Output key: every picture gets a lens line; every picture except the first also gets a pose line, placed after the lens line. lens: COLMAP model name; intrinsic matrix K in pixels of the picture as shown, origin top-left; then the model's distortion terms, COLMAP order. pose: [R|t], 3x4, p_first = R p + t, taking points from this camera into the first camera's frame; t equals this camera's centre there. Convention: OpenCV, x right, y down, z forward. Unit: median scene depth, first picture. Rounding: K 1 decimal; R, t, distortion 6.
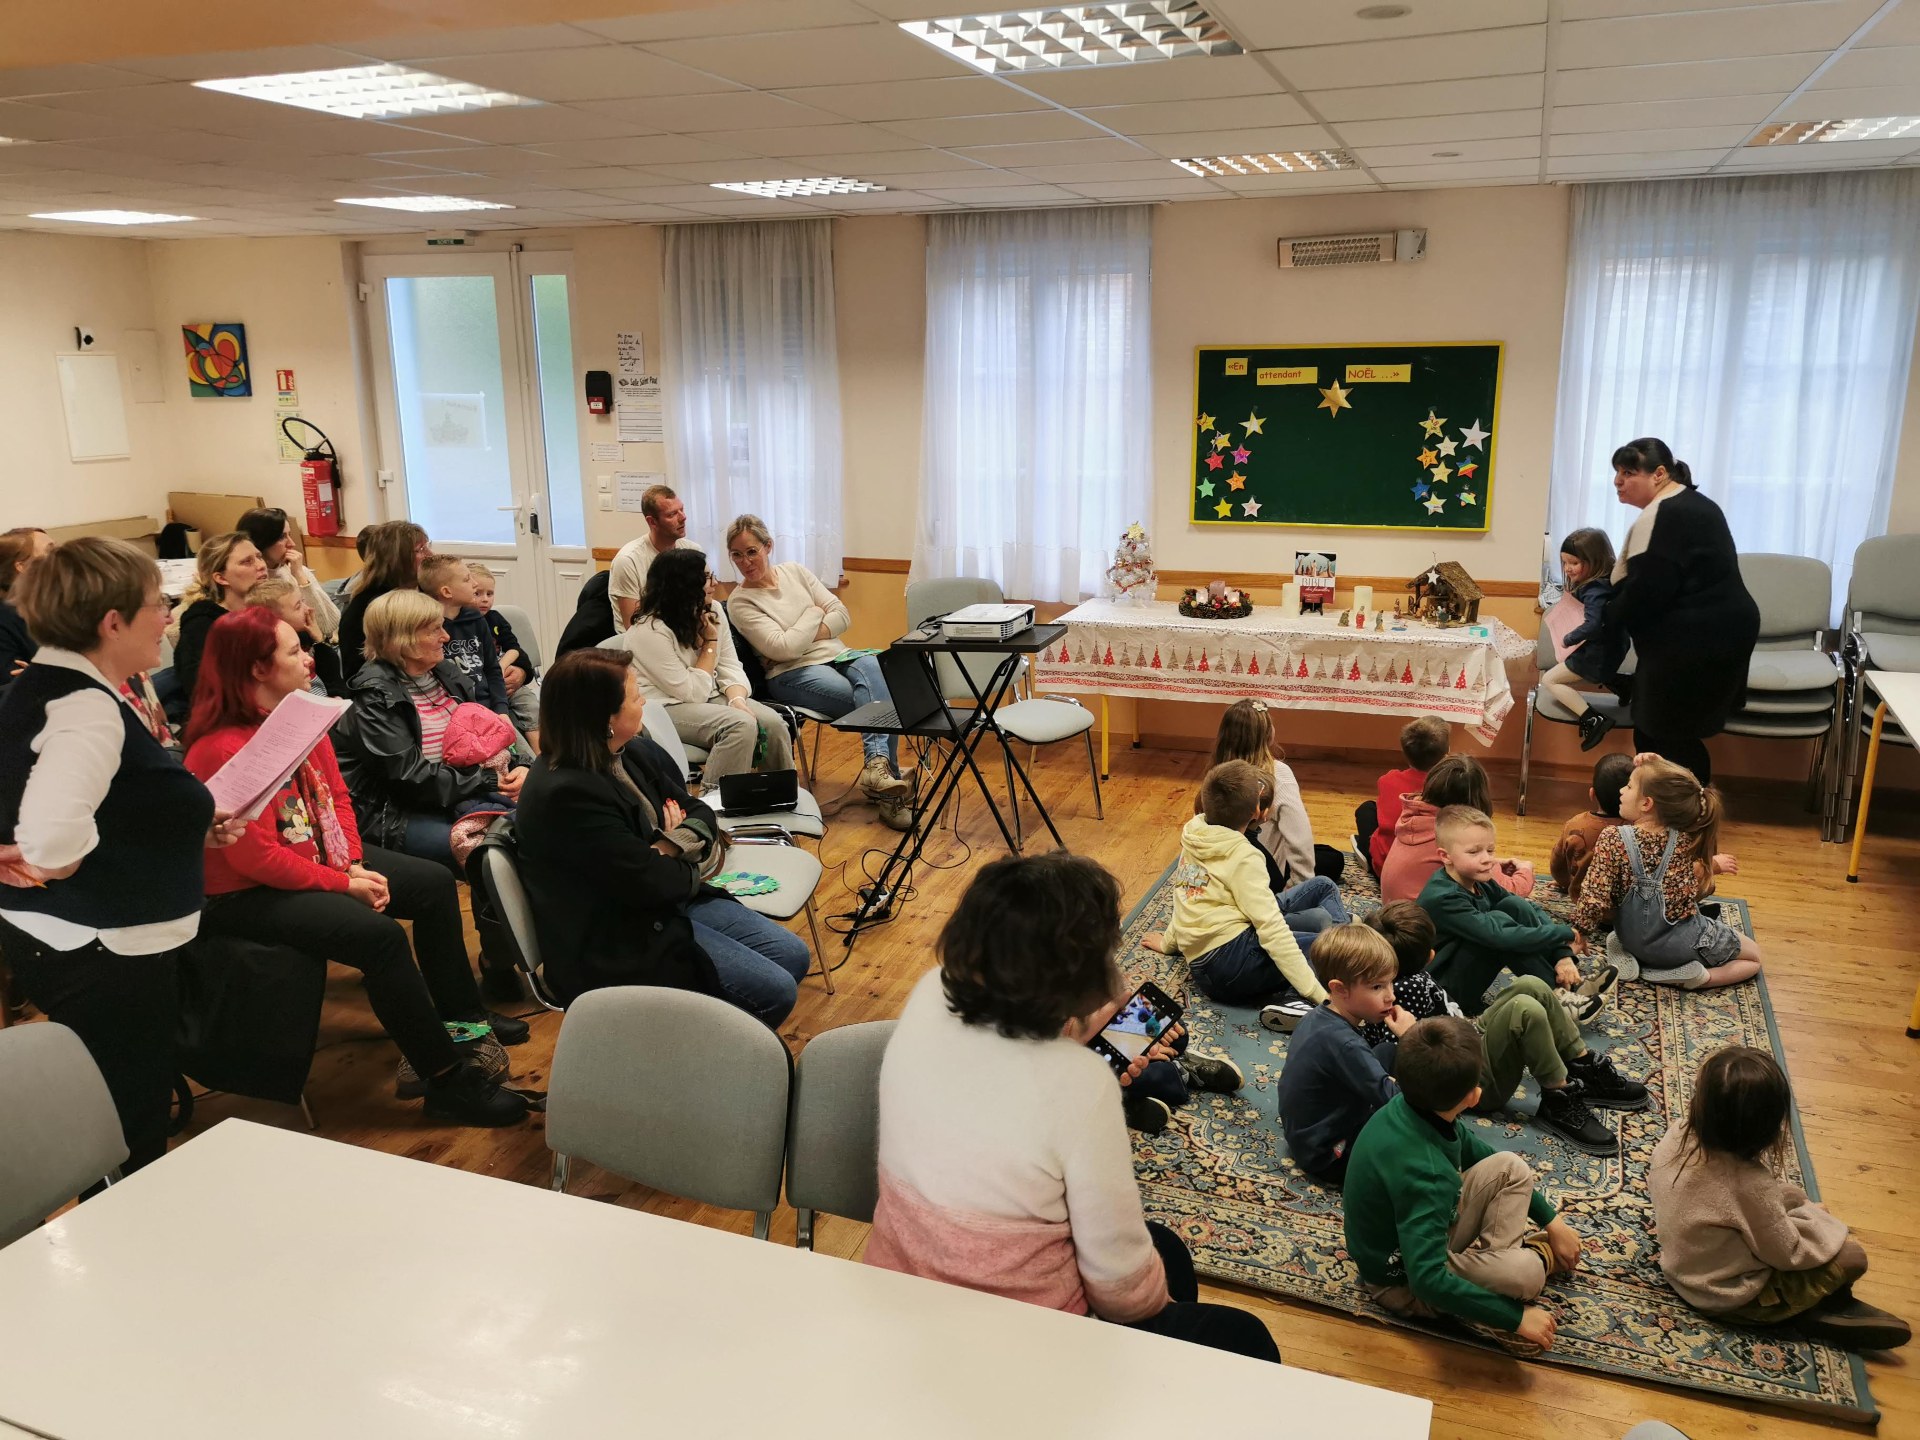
lens RADIAL K [[1474.9, 0, 951.8], [0, 1474.9, 704.2], [0, 0, 1]] dist [0.057671, -0.054676]
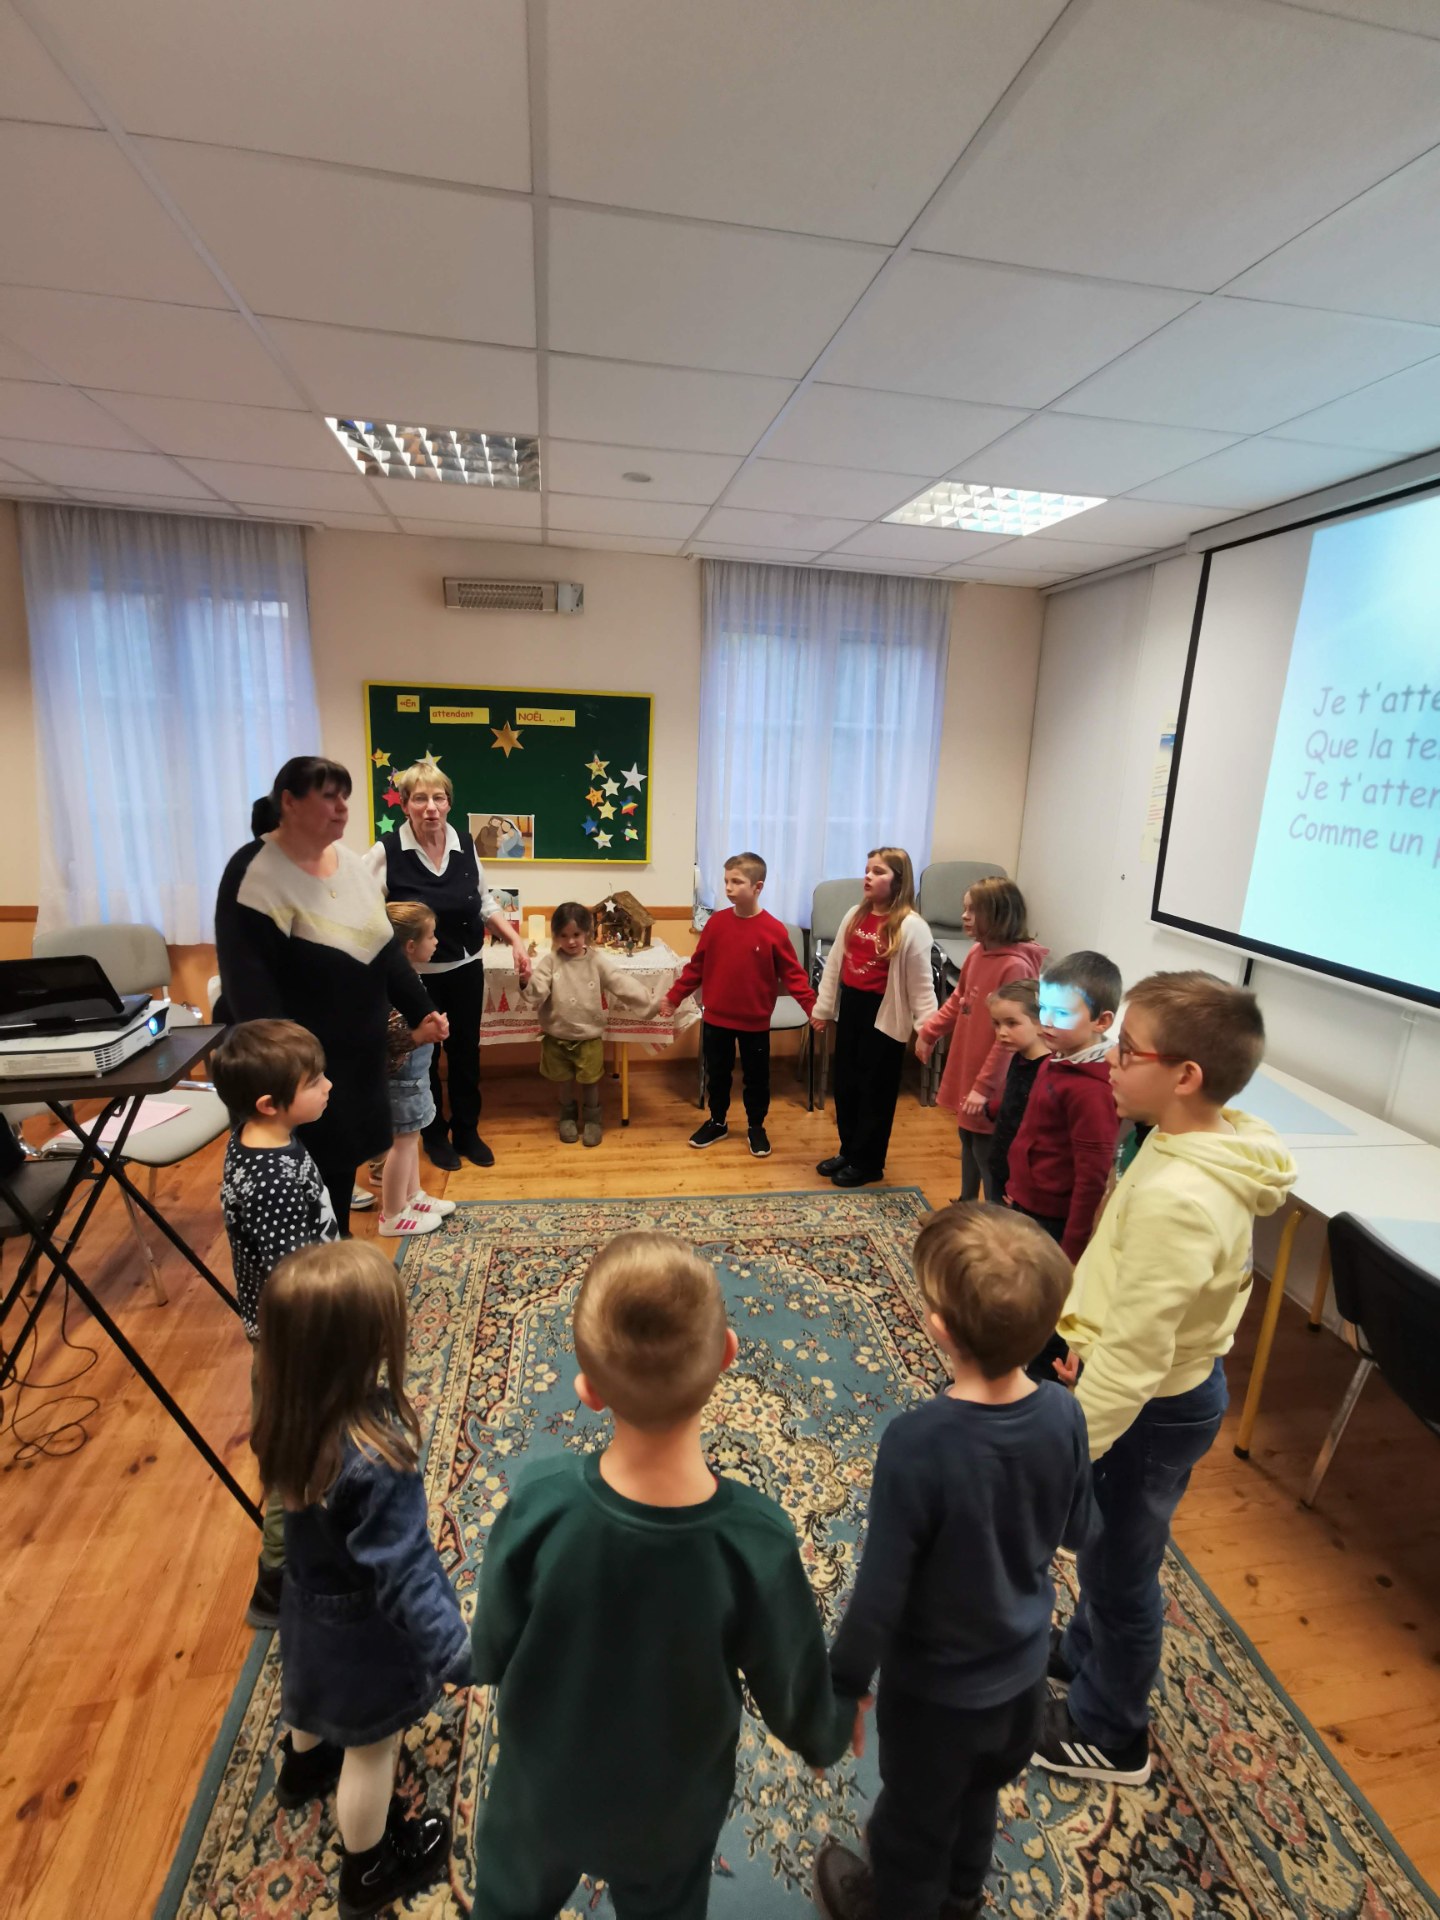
lens RADIAL K [[919.4, 0, 728.9], [0, 919.4, 958.3], [0, 0, 1]] dist [-0.014558, 0.002818]
pose [[0.852887, -0.077385, 0.516329, 0.044856], [0.072126, 0.996936, 0.030277, -0.060714], [-0.517090, 0.011418, 0.855855, 0.369841]]
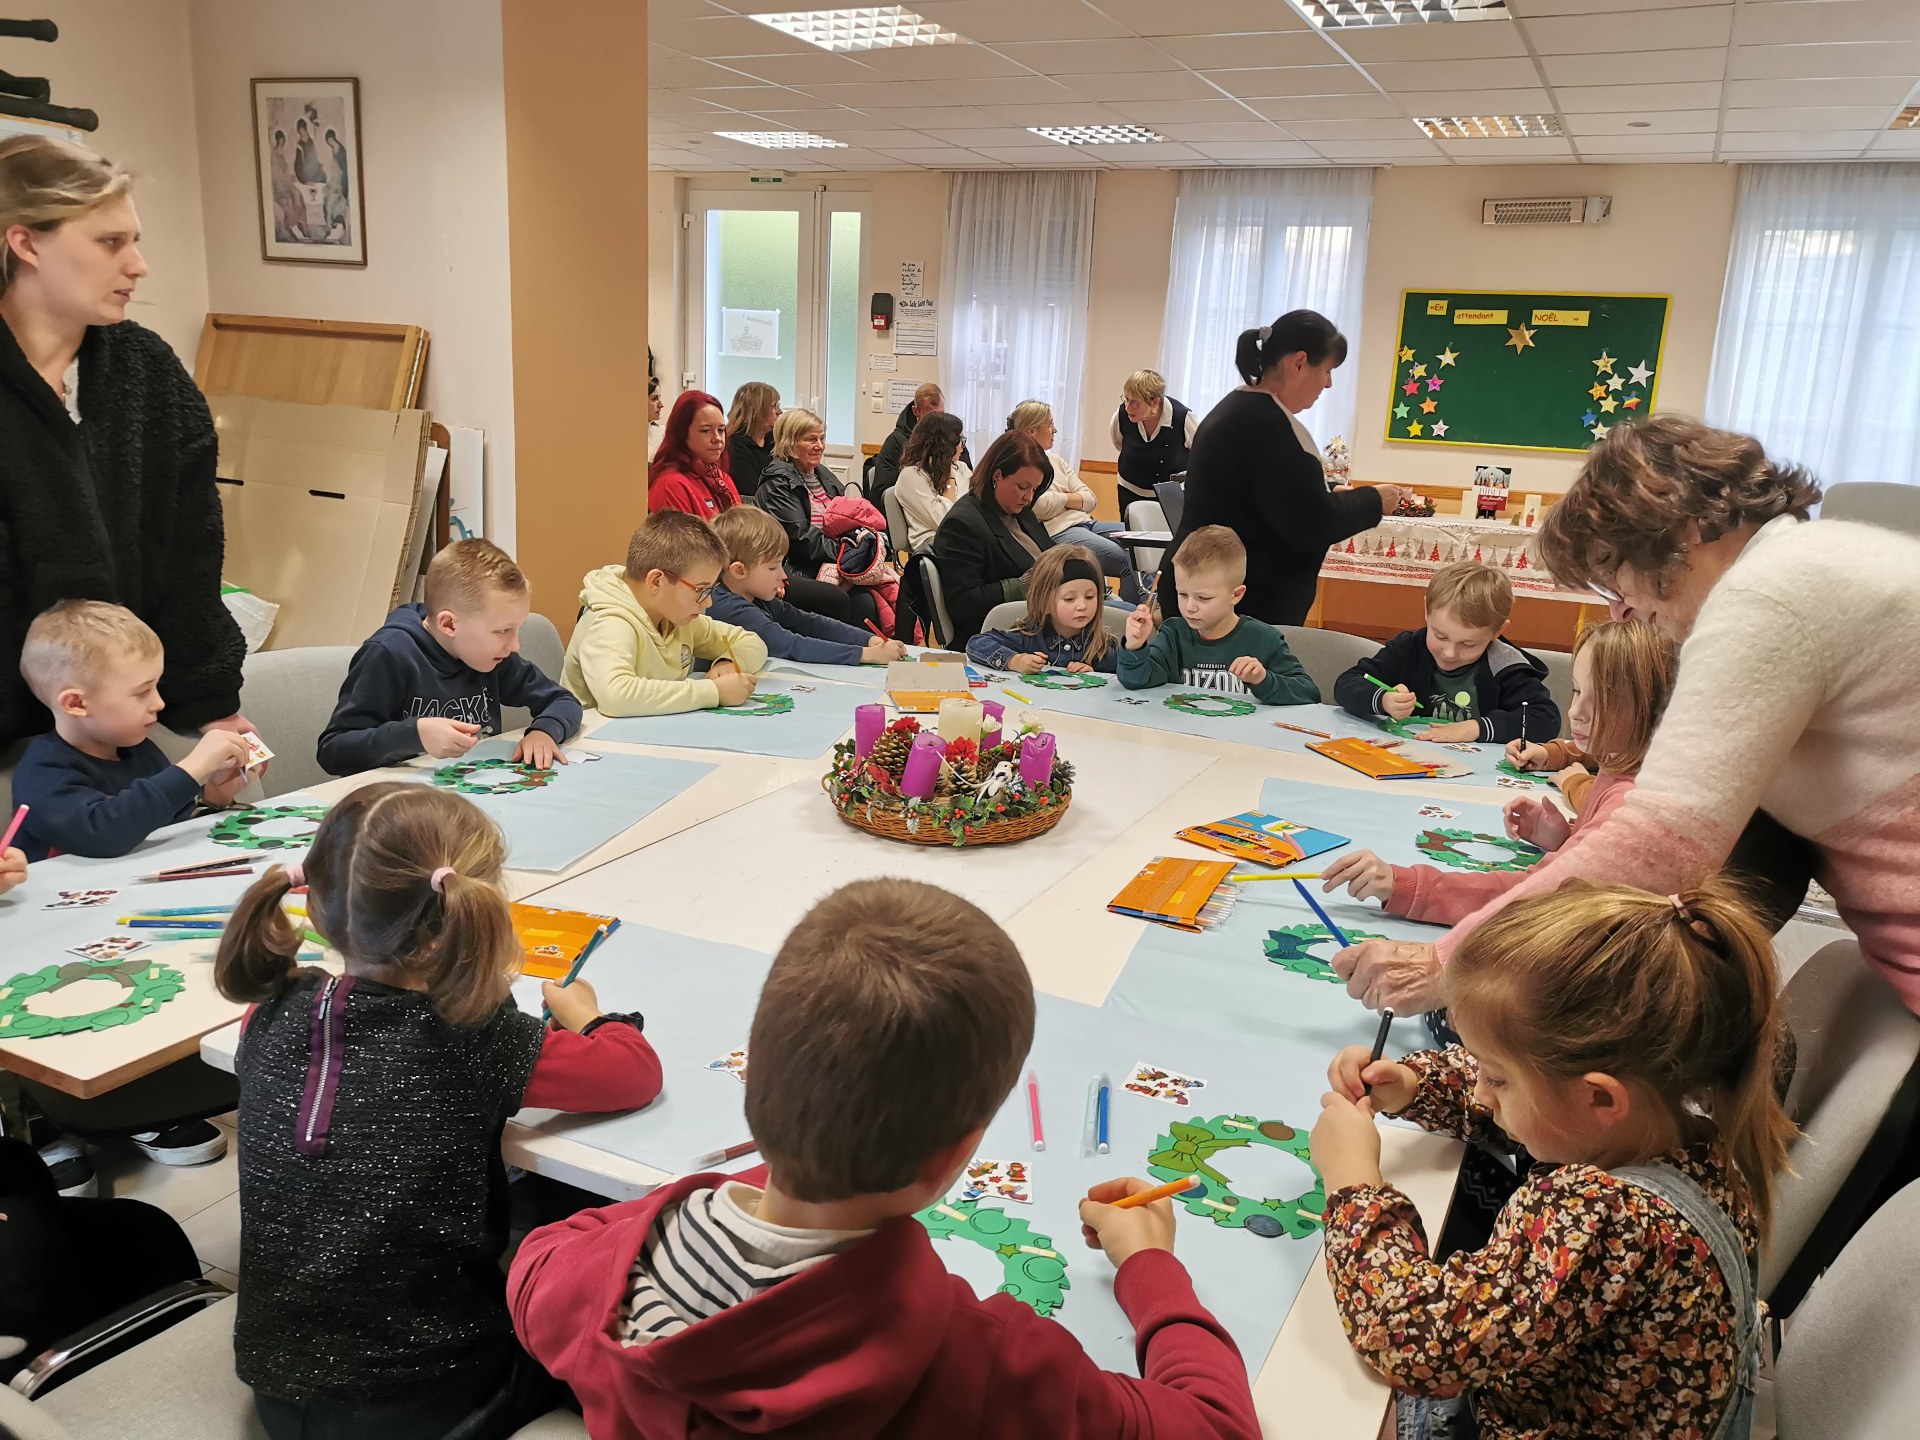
lens RADIAL K [[1474.9, 0, 947.1], [0, 1474.9, 717.3], [0, 0, 1]] dist [0.057671, -0.054676]
pose [[0.994605, 0.076155, -0.070444, -0.092436], [-0.076116, 0.997094, 0.003238, 0.129719], [0.070486, 0.002141, 0.997510, -0.223178]]
